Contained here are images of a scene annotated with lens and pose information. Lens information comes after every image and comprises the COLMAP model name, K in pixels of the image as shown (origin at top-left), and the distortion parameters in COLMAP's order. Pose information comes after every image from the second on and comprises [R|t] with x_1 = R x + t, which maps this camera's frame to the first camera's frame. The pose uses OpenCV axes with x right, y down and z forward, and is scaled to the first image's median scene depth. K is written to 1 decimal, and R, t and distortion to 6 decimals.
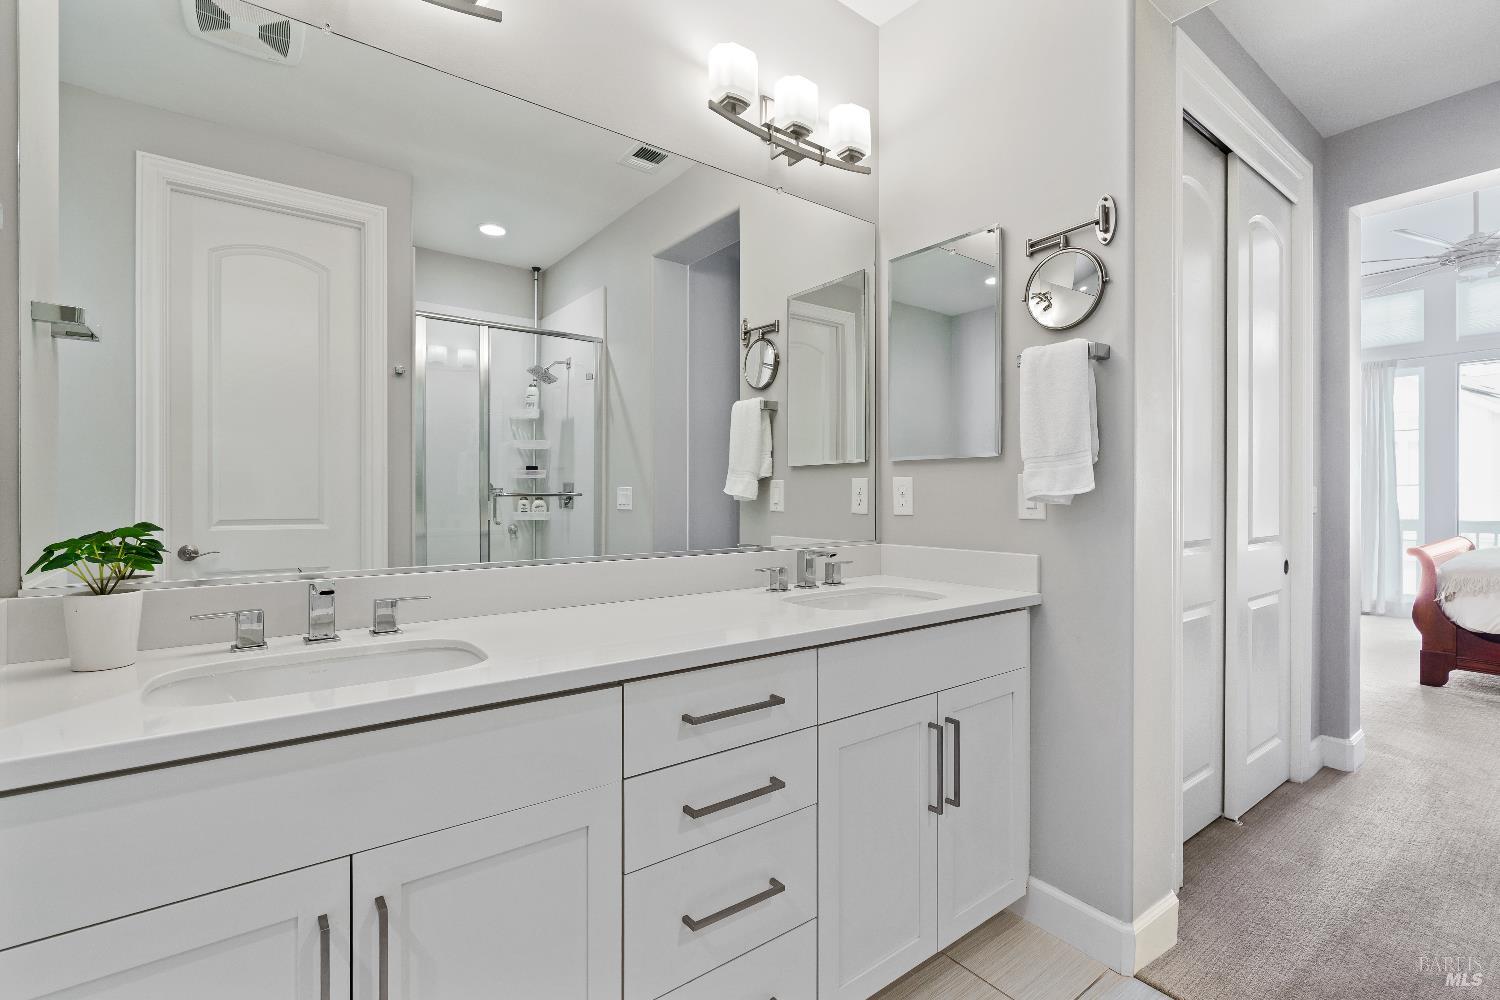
lens RADIAL K [[683.6, 0, 745.9], [0, 683.6, 497.2], [0, 0, 1]] dist [-0.001424, 0.000561]
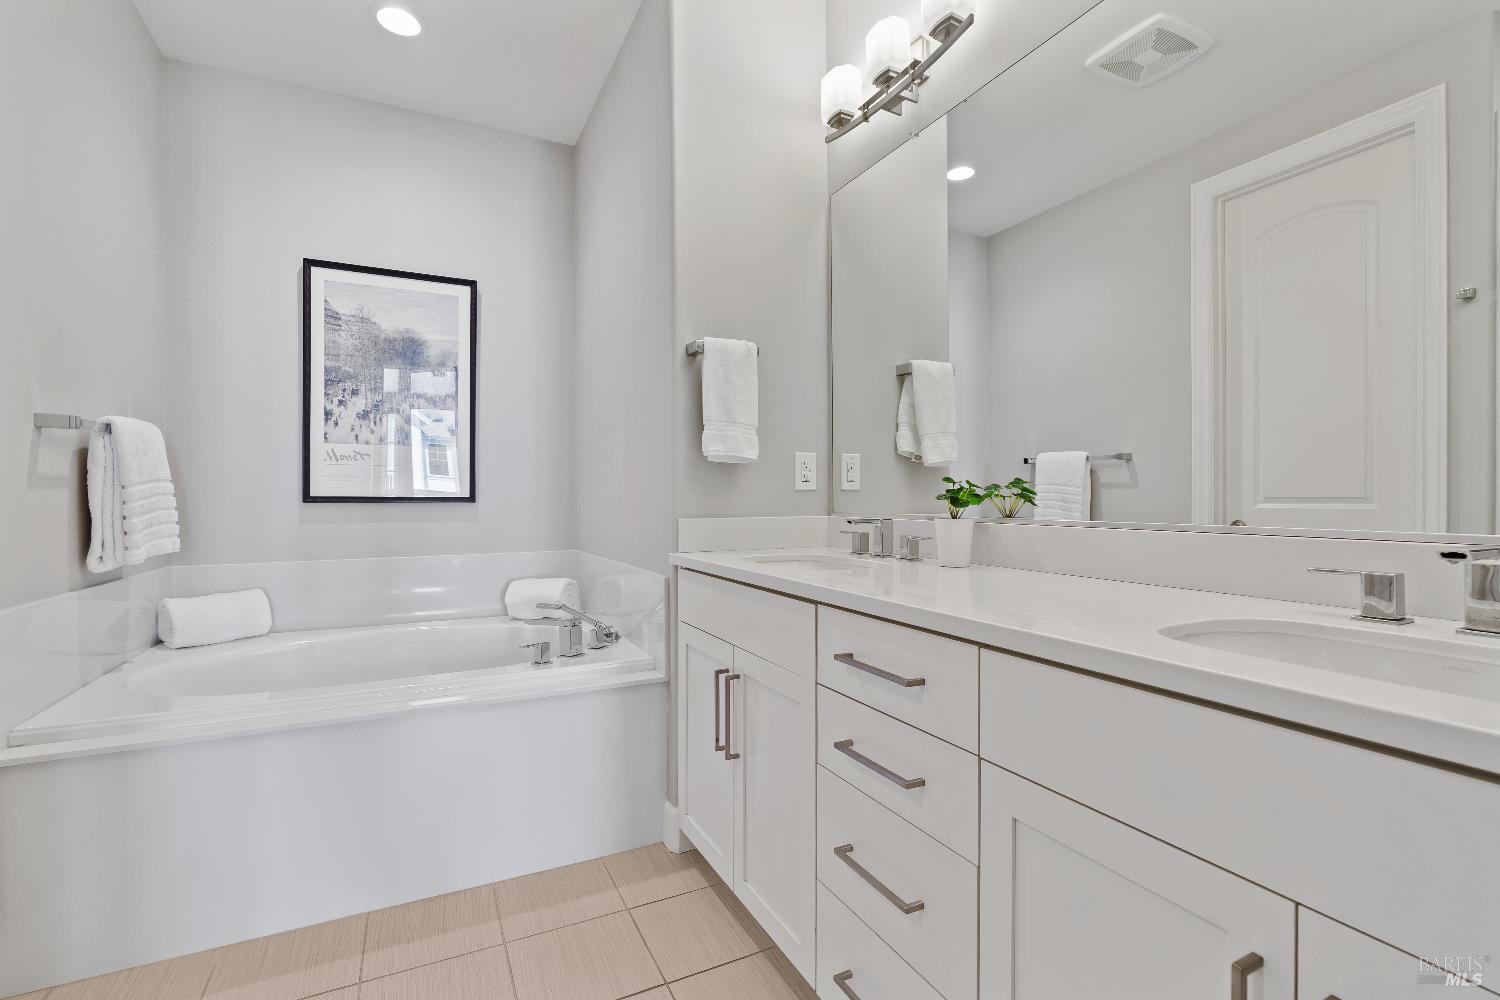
lens RADIAL K [[683.6, 0, 746.6], [0, 683.6, 500.4], [0, 0, 1]] dist [-0.001424, 0.000561]
pose [[-0.195326, 0.005345, -0.980724, 0.560326], [0.001844, 0.999985, 0.005083, 0.045574], [0.980737, -0.000815, -0.195333, 0.607846]]
